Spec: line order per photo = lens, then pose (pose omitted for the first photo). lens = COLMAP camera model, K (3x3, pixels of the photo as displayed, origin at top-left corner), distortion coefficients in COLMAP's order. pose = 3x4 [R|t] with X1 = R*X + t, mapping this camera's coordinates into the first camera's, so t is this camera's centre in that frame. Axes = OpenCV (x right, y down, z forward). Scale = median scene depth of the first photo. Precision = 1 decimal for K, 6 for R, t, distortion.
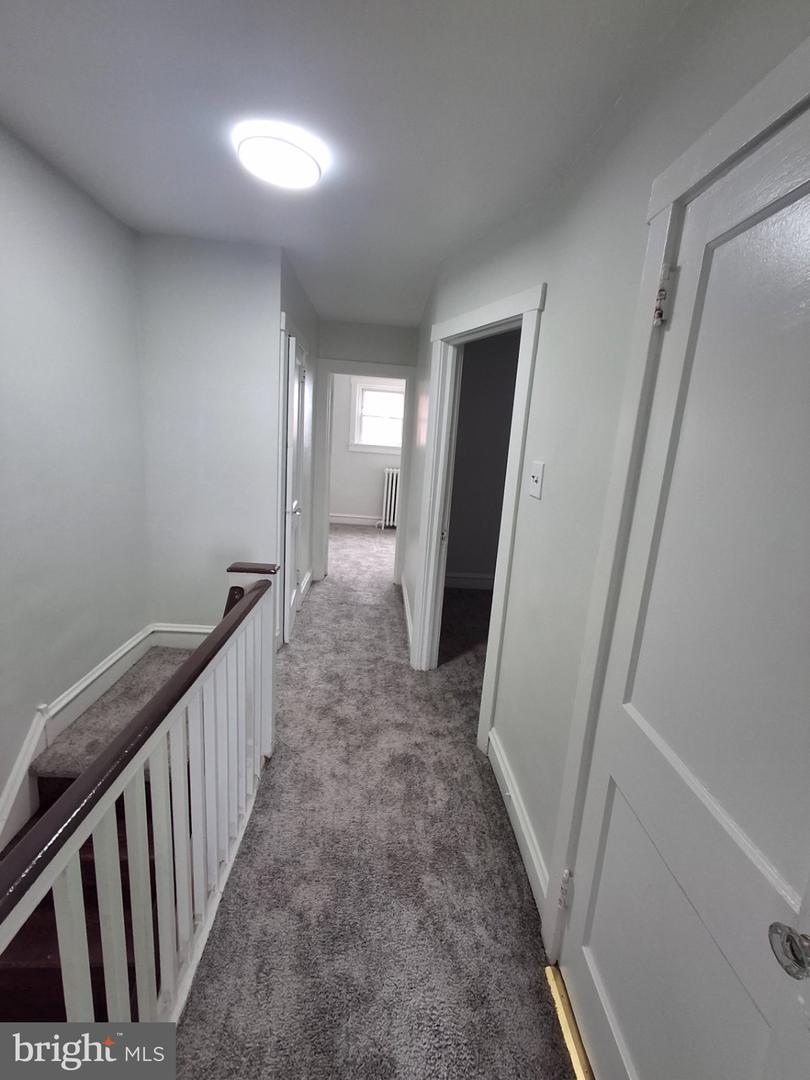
lens RADIAL K [[501.5, 0, 406.0], [0, 501.5, 540.3], [0, 0, 1]] dist [-0.000335, -0.000084]
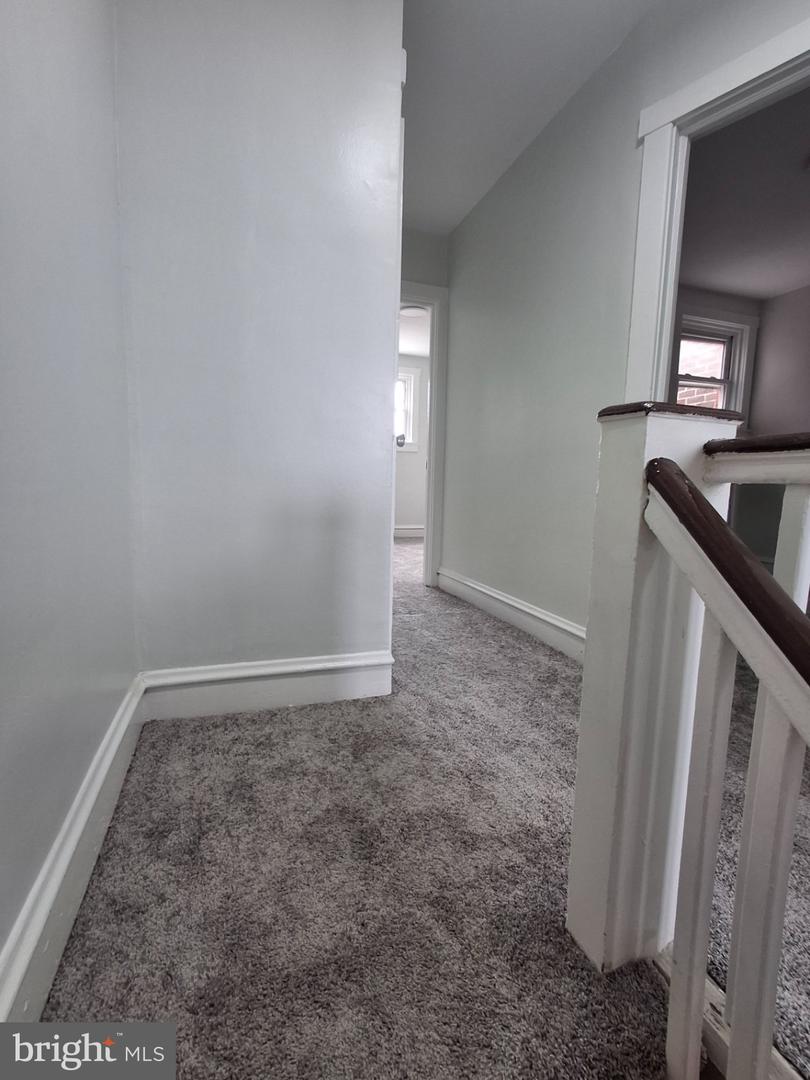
lens RADIAL K [[501.5, 0, 405.2], [0, 501.5, 540.8], [0, 0, 1]] dist [-0.000335, -0.000084]
pose [[0.954957, -0.079048, 0.286023, -0.398214], [0.099887, 0.993248, -0.058995, 0.096552], [-0.279429, 0.084907, 0.956405, 0.478113]]
